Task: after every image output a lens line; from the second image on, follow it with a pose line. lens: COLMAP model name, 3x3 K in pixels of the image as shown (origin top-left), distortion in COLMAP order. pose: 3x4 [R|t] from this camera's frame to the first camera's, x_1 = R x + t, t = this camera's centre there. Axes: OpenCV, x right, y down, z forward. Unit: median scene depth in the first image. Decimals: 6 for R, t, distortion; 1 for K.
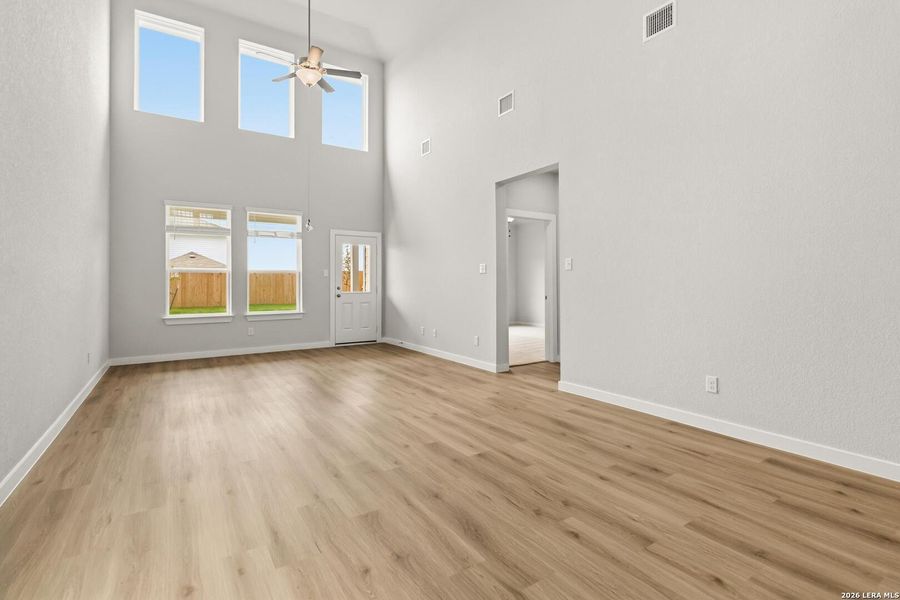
lens RADIAL K [[425.1, 0, 452.5], [0, 425.1, 281.7], [0, 0, 1]] dist [0.001784, 0.000032]
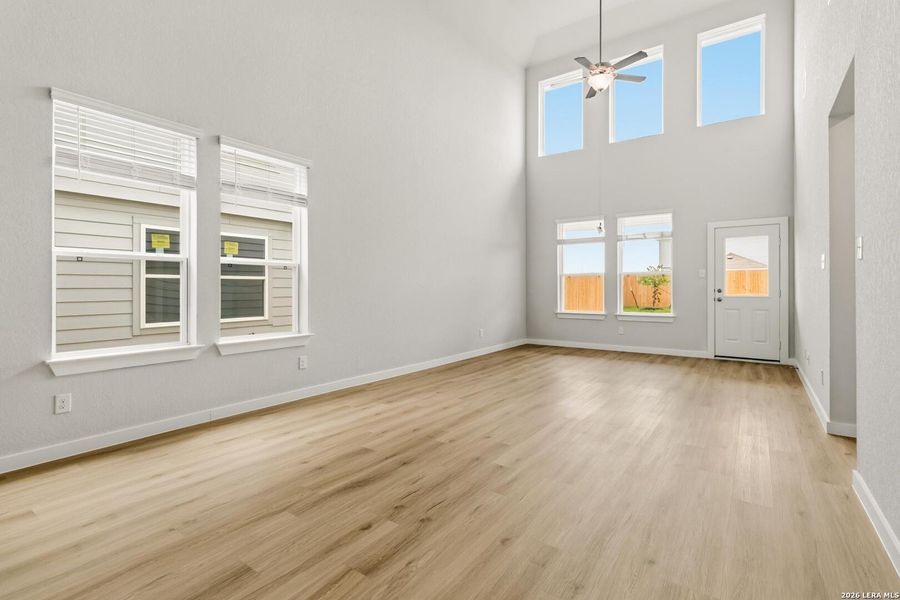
lens RADIAL K [[414.2, 0, 447.0], [0, 414.2, 297.3], [0, 0, 1]] dist [-0.015861, -0.000017]
pose [[0.372848, 0.025629, -0.927539, 0.450726], [0.006112, 0.999529, 0.030075, 0.000458], [0.927872, -0.016883, 0.372515, 0.287114]]
